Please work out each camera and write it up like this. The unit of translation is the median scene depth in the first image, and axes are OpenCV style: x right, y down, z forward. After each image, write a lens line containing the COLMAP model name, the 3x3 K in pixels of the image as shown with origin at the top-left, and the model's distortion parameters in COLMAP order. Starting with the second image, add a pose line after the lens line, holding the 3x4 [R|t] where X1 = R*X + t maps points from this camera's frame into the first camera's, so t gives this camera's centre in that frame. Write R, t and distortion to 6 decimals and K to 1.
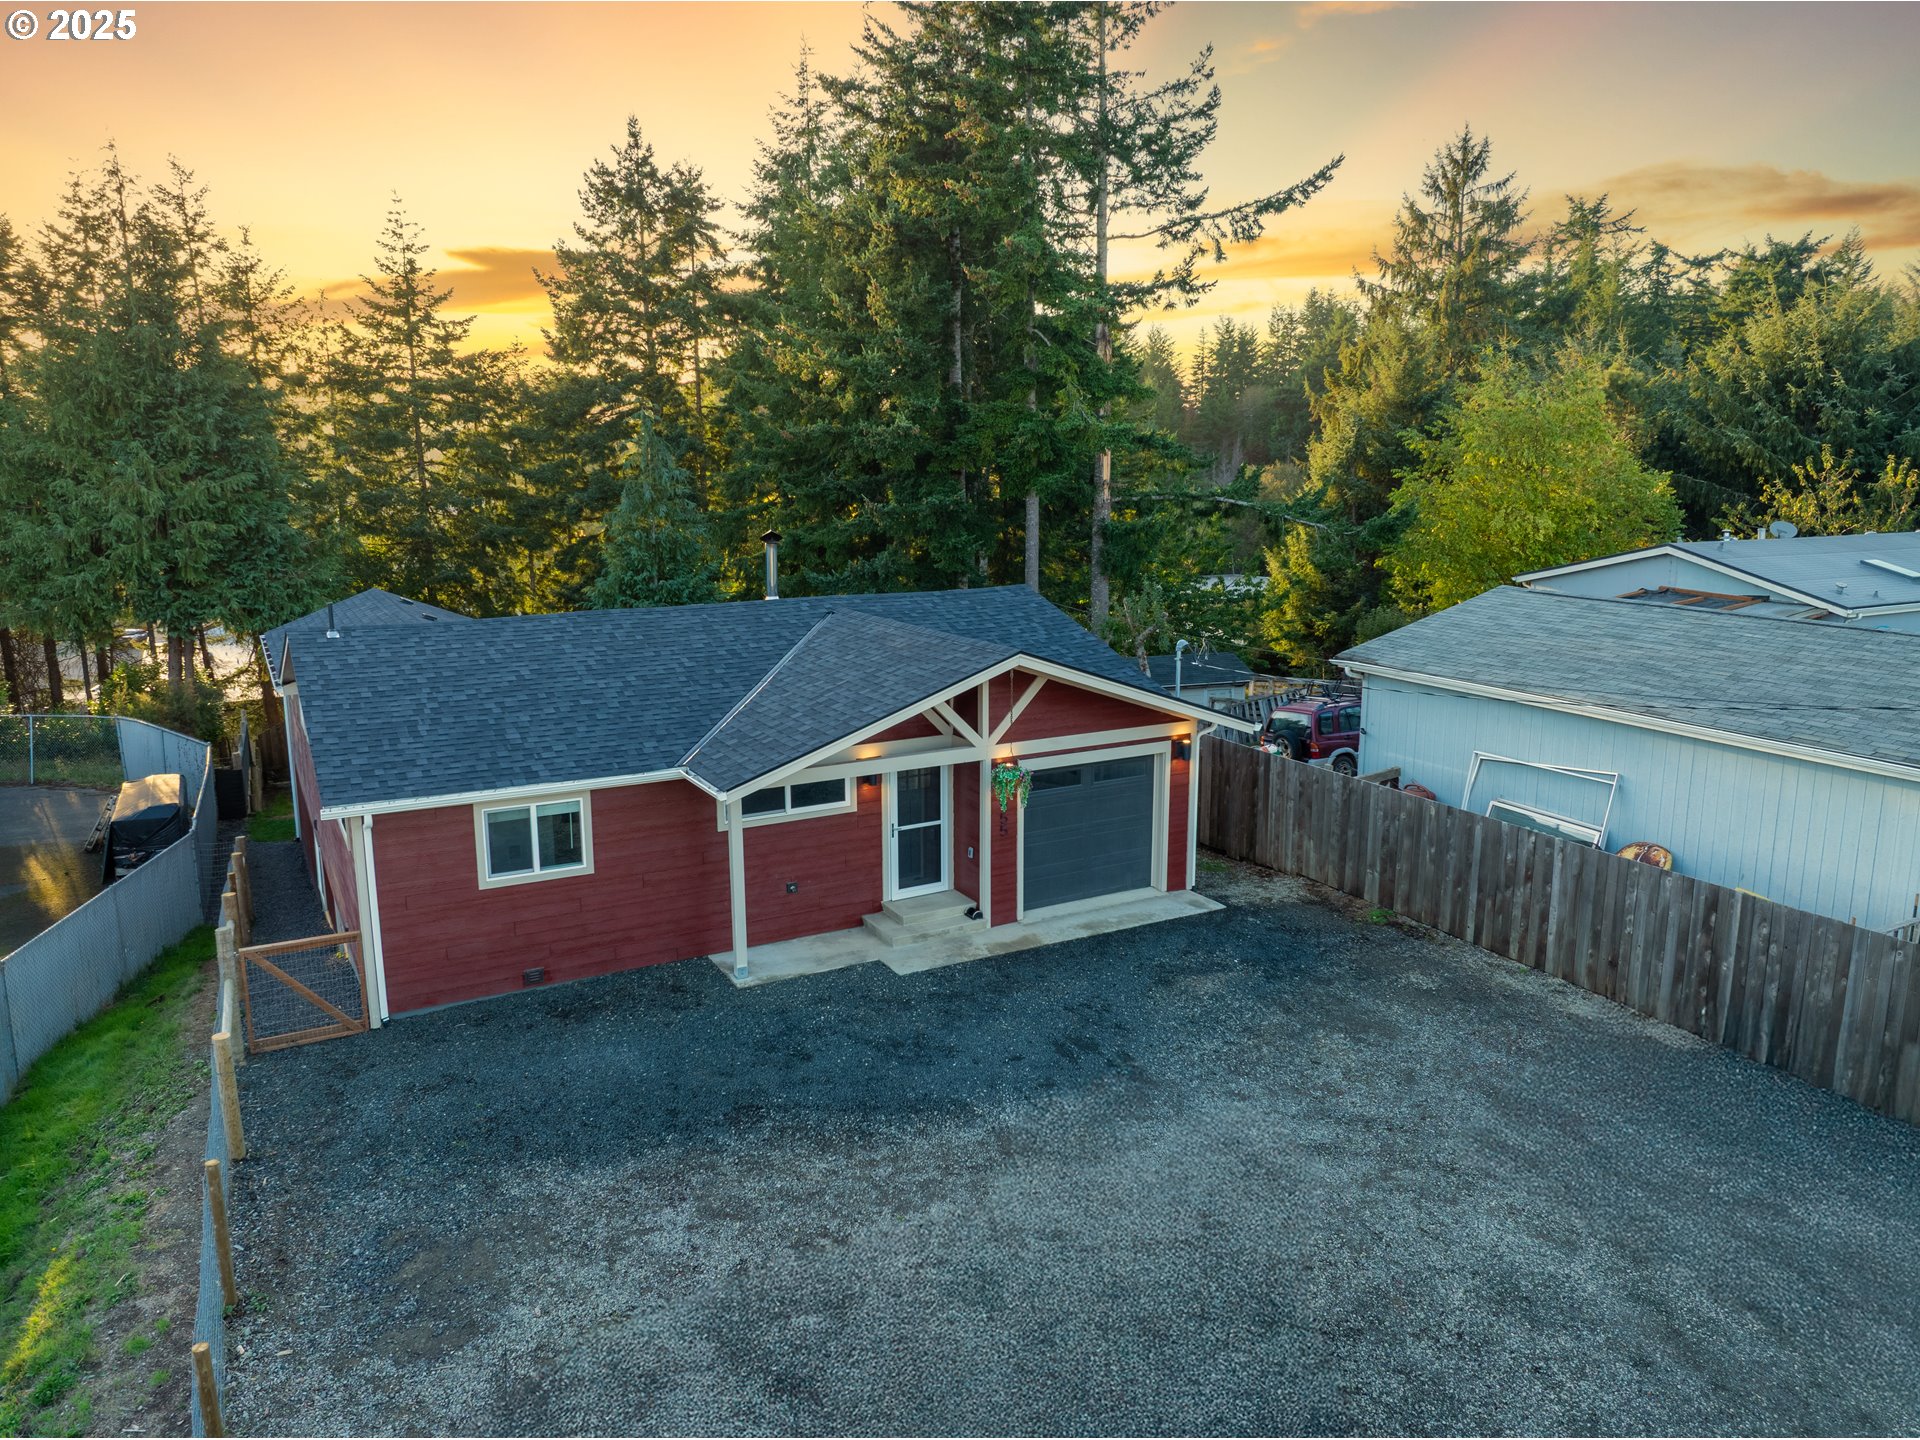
lens RADIAL K [[1346.9, 0, 964.2], [0, 1346.9, 714.4], [0, 0, 1]] dist [-0.041974, 0.014674]
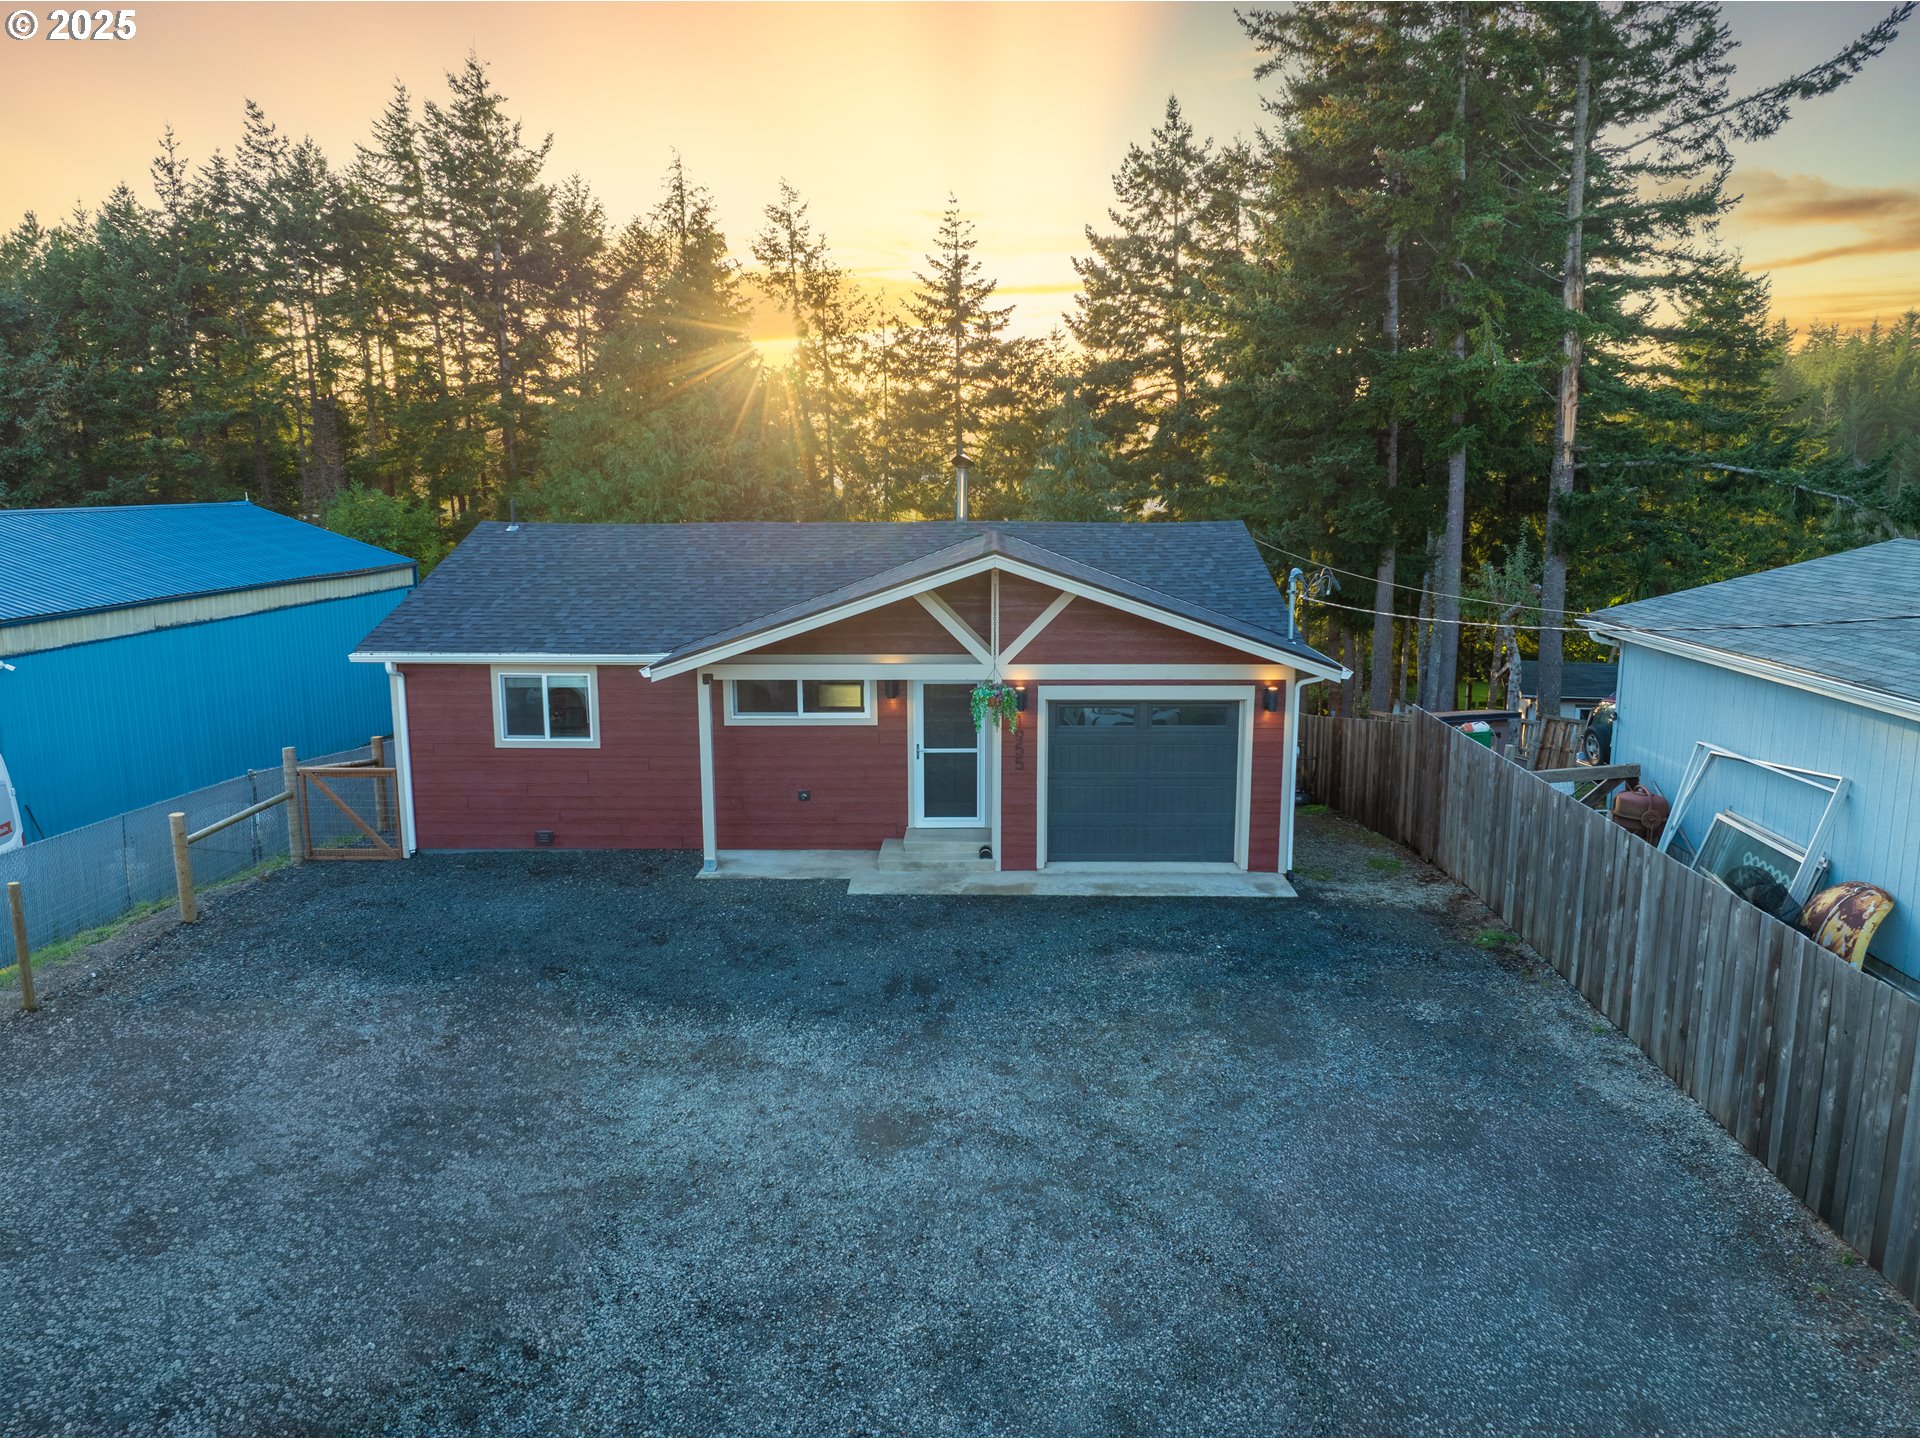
lens RADIAL K [[1346.9, 0, 965.8], [0, 1346.9, 723.0], [0, 0, 1]] dist [-0.041974, 0.014674]
pose [[0.866293, 0.091753, -0.491038, 0.433851], [-0.097076, 0.995169, 0.014691, 0.050282], [0.490013, 0.034941, 0.871014, 0.207576]]
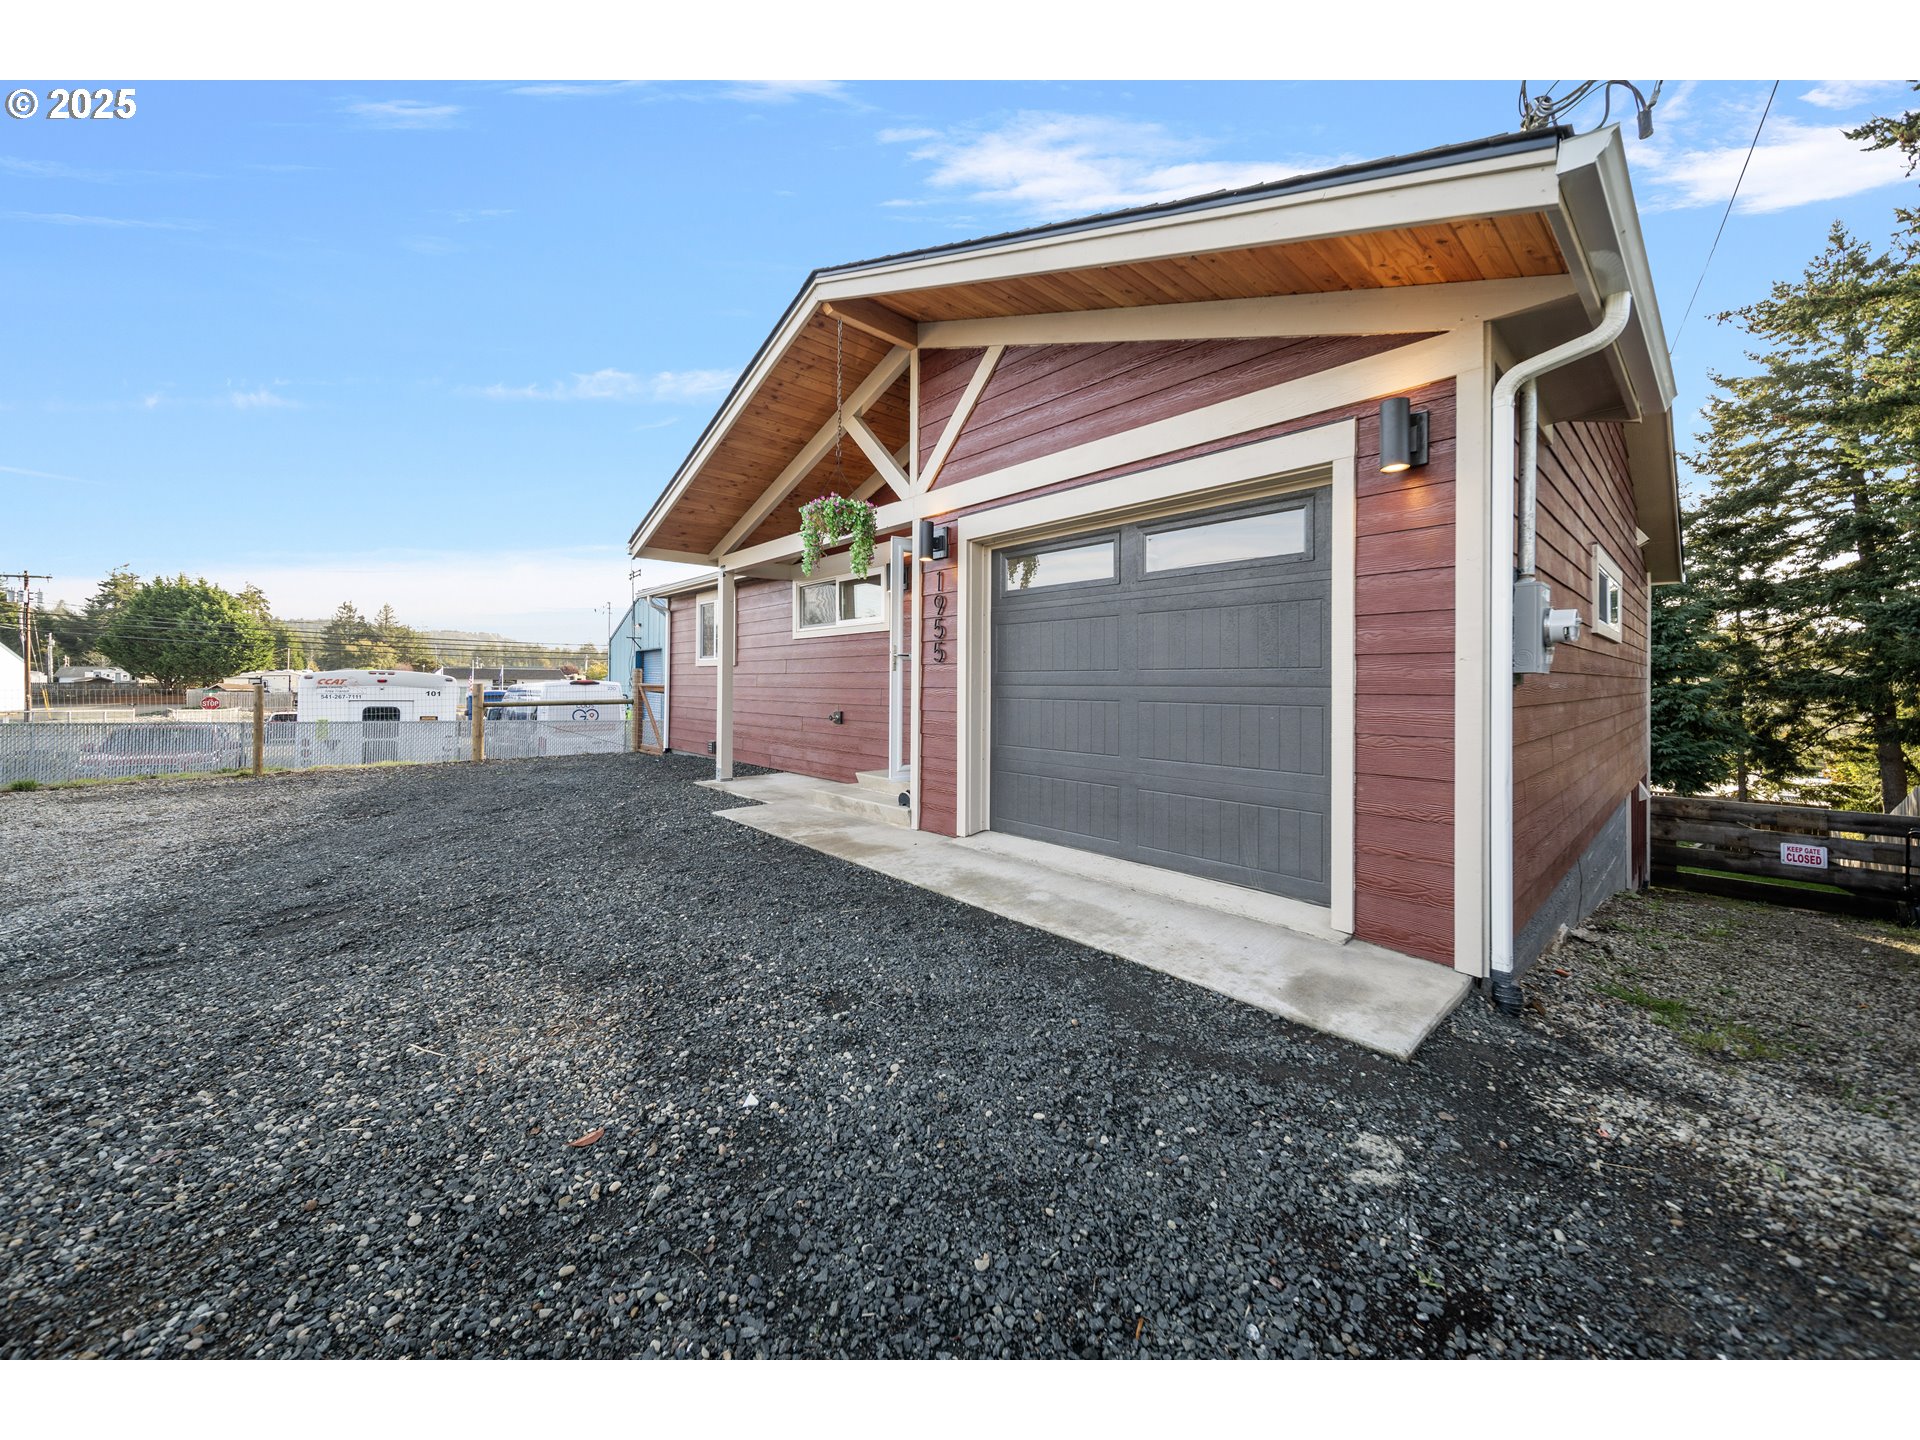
lens RADIAL K [[683.8, 0, 948.6], [0, 683.8, 704.0], [0, 0, 1]] dist [-0.001214, -0.000058]
pose [[0.220197, 0.026177, -0.975104, 0.302847], [-0.194039, 0.980838, -0.017486, 0.110037], [0.955961, 0.193059, 0.221057, 0.948334]]
